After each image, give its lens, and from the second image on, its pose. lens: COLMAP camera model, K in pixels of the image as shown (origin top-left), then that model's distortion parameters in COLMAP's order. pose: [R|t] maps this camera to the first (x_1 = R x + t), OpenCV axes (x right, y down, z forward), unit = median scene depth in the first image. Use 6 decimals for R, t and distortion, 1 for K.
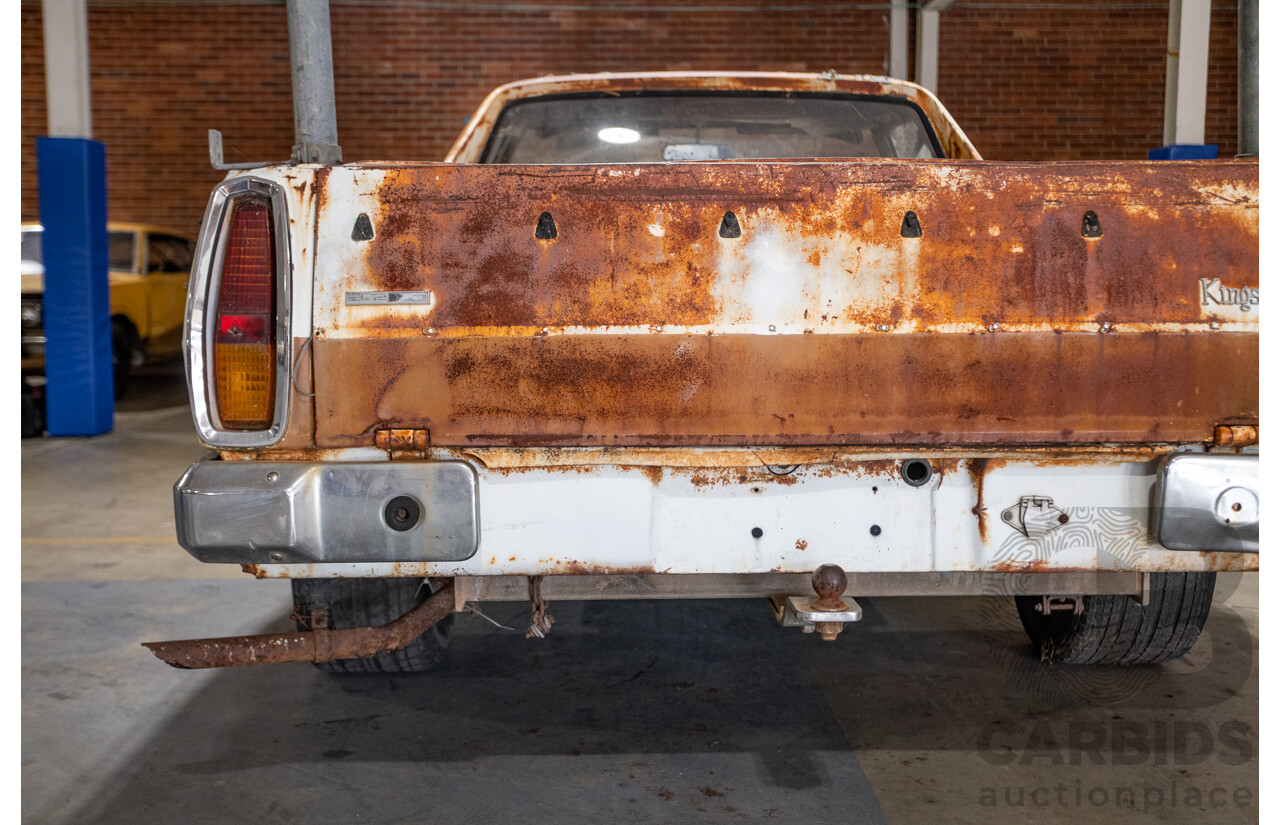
lens RADIAL K [[1327.0, 0, 609.0], [0, 1327.0, 407.9], [0, 0, 1]] dist [0.005659, 0.000000]
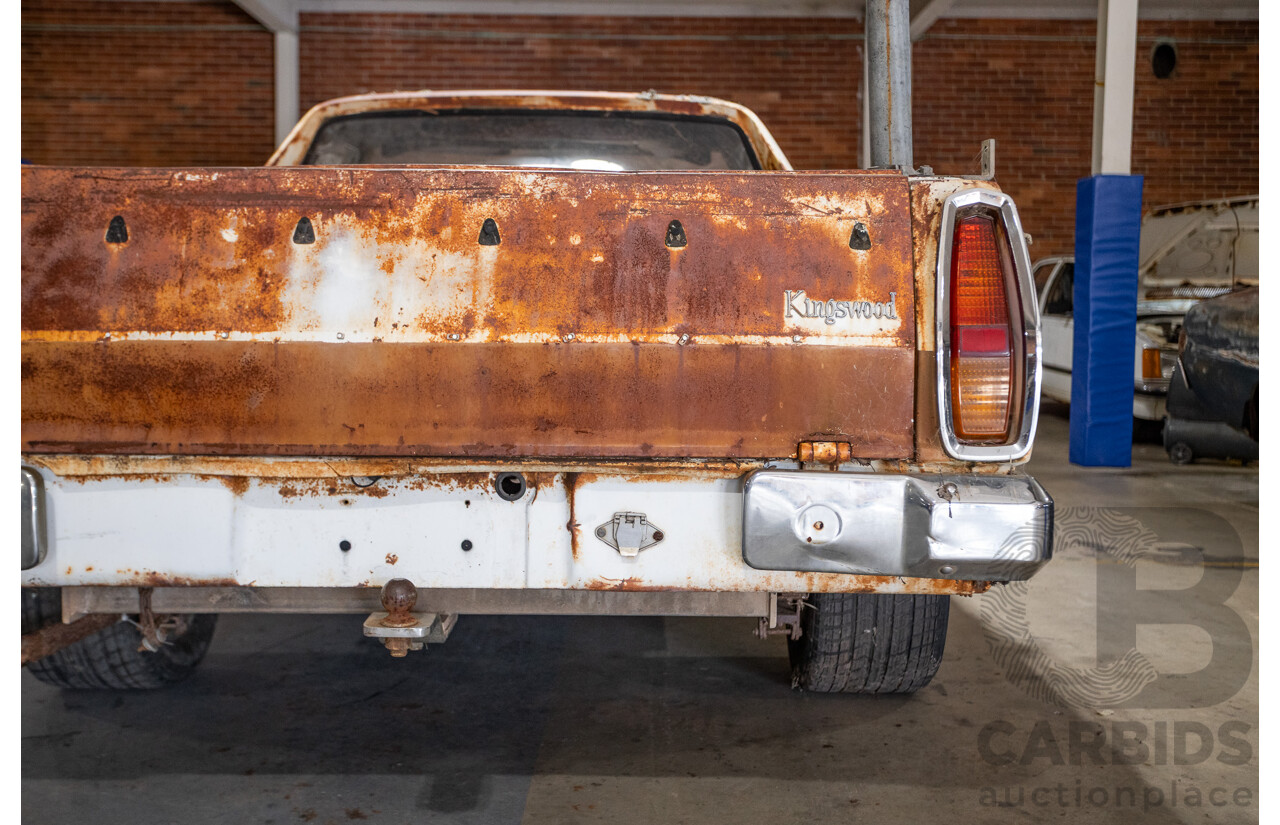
lens RADIAL K [[1327.0, 0, 619.0], [0, 1327.0, 409.1], [0, 0, 1]] dist [0.005659, 0.000000]
pose [[0.999766, 0.012238, -0.017860, 0.339196], [-0.012621, 0.999689, -0.021503, 0.012137], [0.017592, 0.021723, 0.999609, 0.025012]]
